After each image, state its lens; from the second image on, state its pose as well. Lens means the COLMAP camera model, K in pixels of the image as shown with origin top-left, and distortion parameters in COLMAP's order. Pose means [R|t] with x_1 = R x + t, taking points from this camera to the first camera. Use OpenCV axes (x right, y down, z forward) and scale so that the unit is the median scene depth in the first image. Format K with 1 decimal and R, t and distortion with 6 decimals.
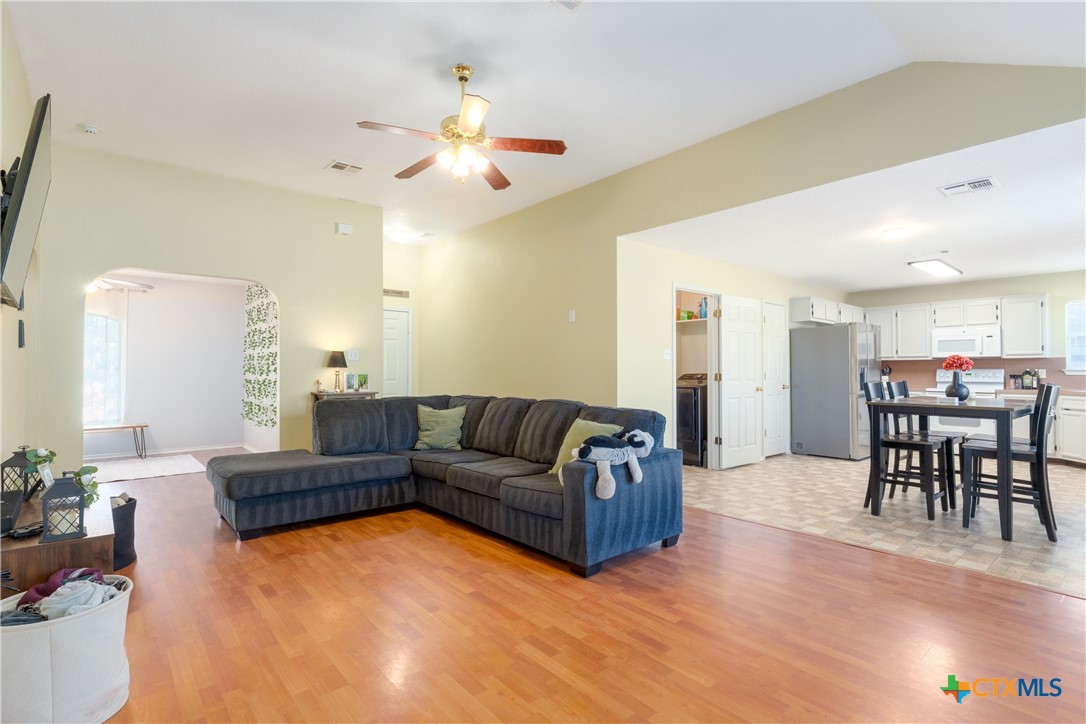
lens RADIAL K [[539.4, 0, 543.0], [0, 539.4, 362.0], [0, 0, 1]] dist [-0.001555, -0.000353]
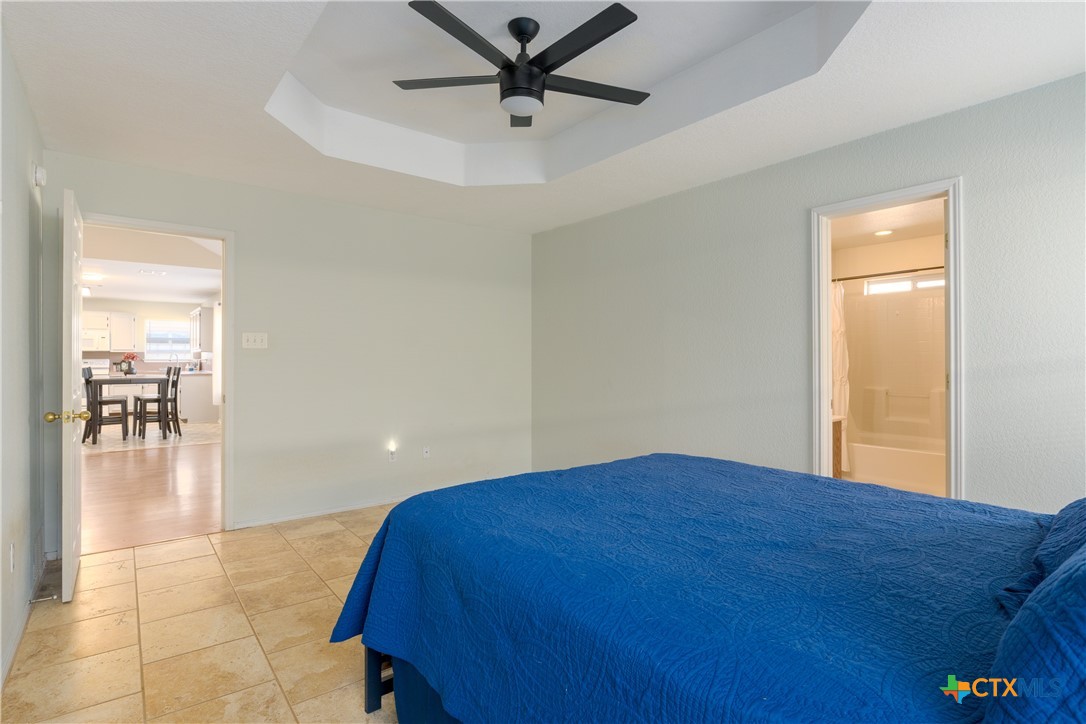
lens RADIAL K [[556.5, 0, 543.0], [0, 556.5, 362.0], [0, 0, 1]] dist [-0.000925, -0.000285]
pose [[0.060567, -0.001938, 0.998162, -0.670734], [-0.017599, 0.999841, 0.003009, -0.004889], [-0.998009, -0.017749, 0.060524, -0.340616]]
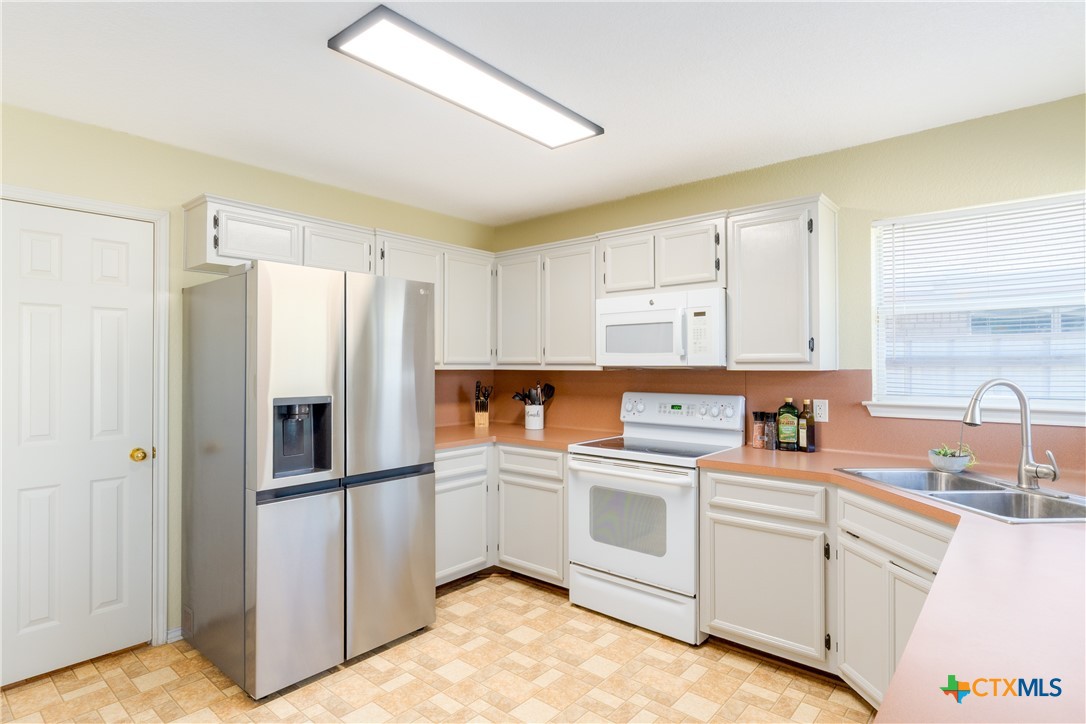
lens RADIAL K [[570.1, 0, 543.0], [0, 570.1, 362.0], [0, 0, 1]] dist [0.035942, 0.000143]
pose [[0.991388, 0.000538, 0.130960, 0.667321], [-0.001860, 0.999949, 0.009972, -0.017074], [-0.130948, -0.010129, 0.991338, 0.609984]]
